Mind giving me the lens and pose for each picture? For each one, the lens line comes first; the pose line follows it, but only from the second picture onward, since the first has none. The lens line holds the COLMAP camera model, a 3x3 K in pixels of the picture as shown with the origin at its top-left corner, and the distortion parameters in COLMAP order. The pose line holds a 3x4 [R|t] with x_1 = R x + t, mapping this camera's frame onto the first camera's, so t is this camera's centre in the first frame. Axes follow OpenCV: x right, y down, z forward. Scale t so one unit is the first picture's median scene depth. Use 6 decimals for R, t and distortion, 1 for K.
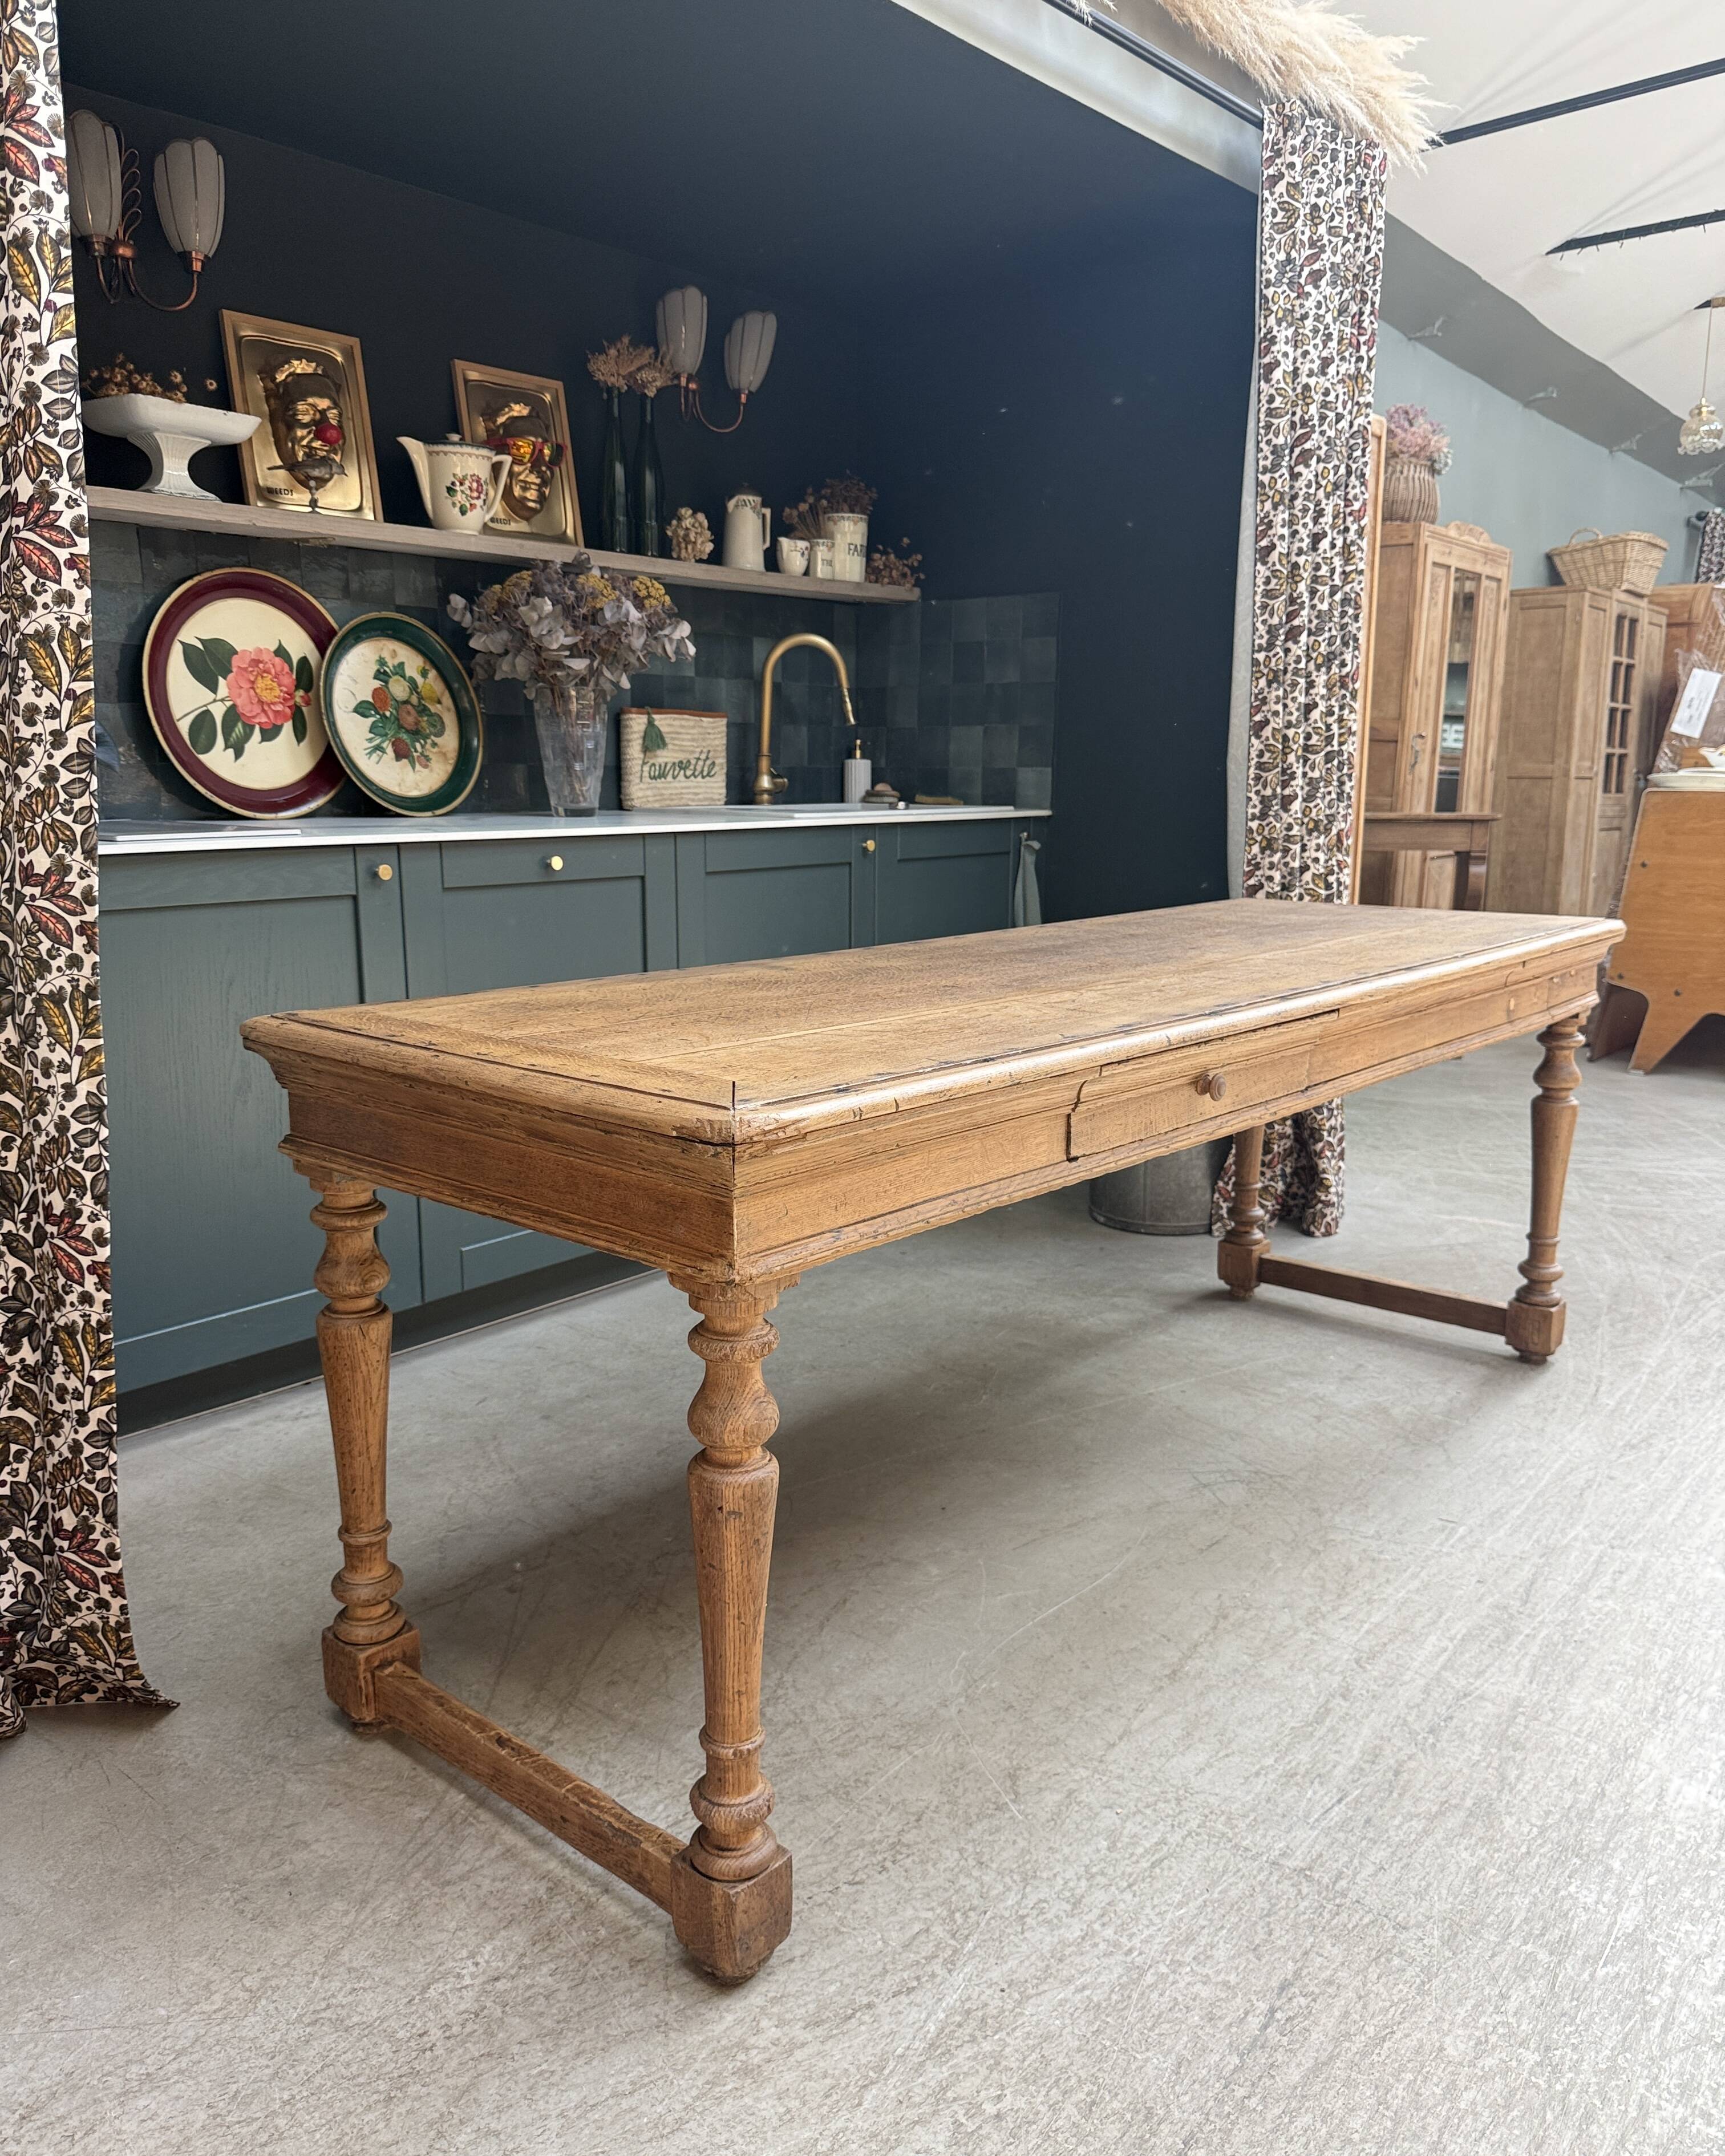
lens RADIAL K [[1631.6, 0, 858.4], [0, 1631.6, 1093.4], [0, 0, 1]] dist [-0.001272, -0.010681]
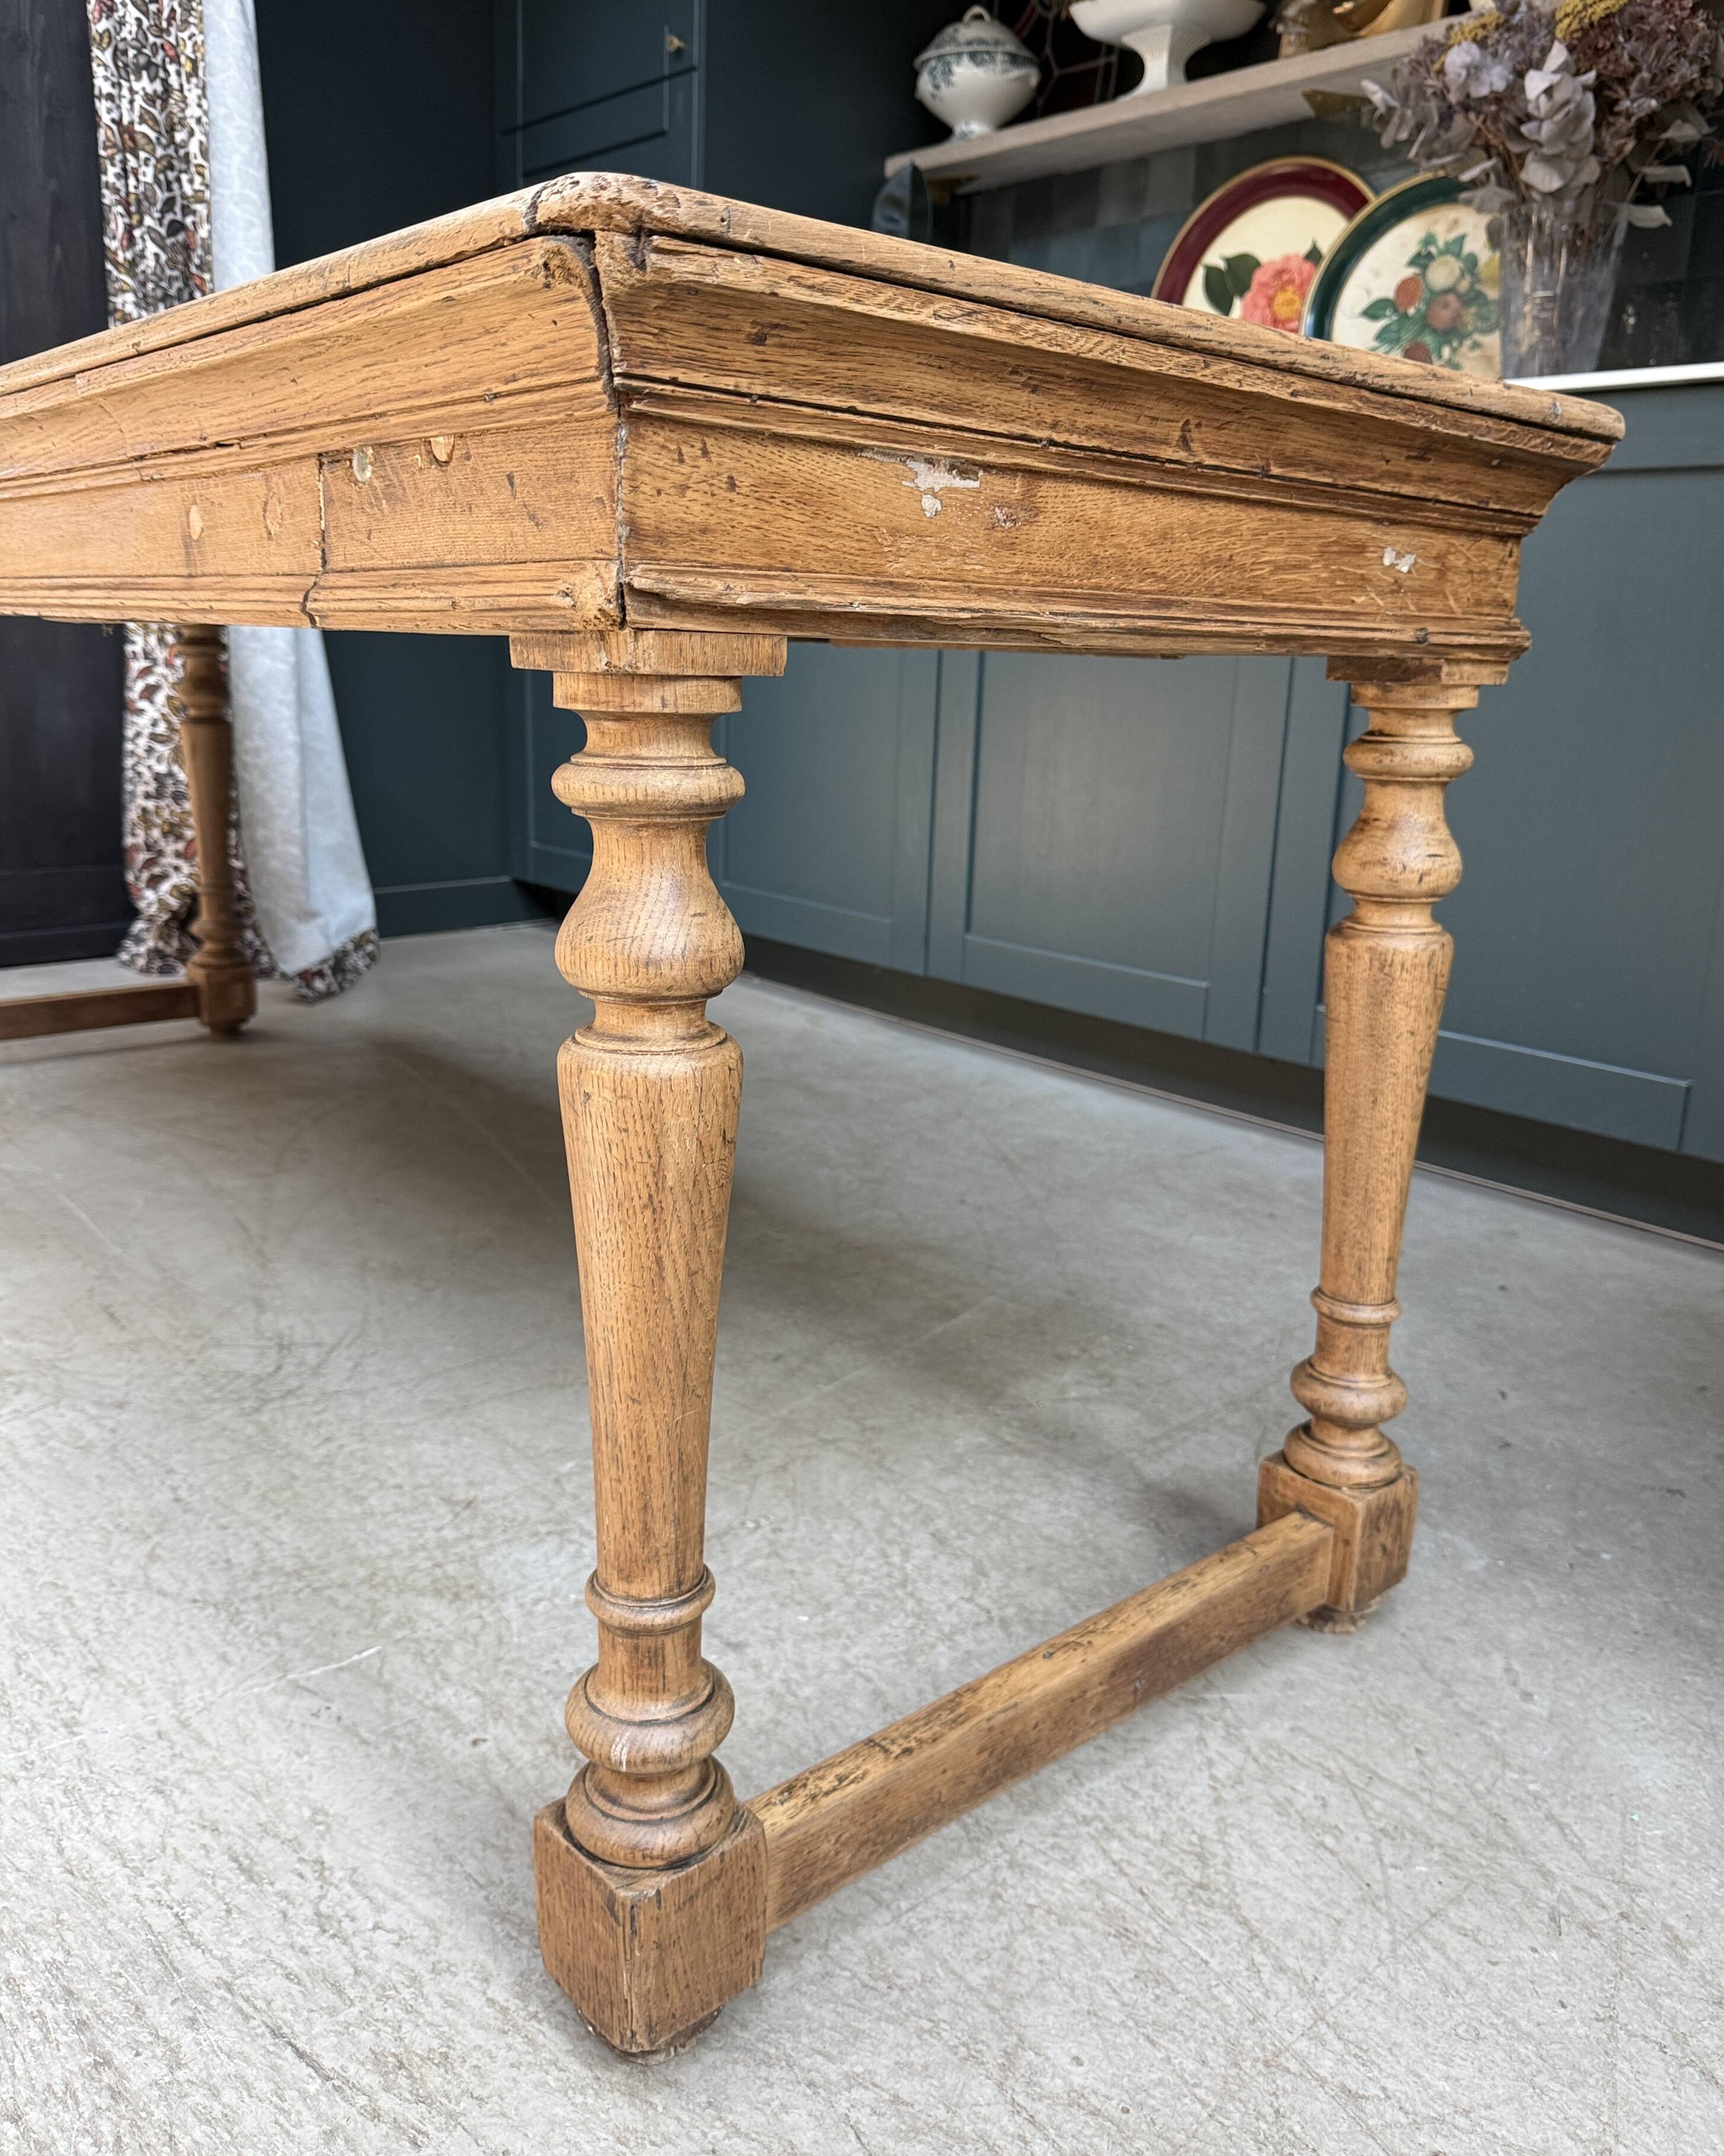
lens RADIAL K [[1708.8, 0, 859.7], [0, 1708.8, 1031.5], [0, 0, 1]] dist [-0.009723, -0.006482]
pose [[-0.140353, 0.216023, -0.966248, 1.105670], [-0.231422, 0.941718, 0.244155, -0.105268], [0.962676, 0.257879, -0.082181, 1.755890]]
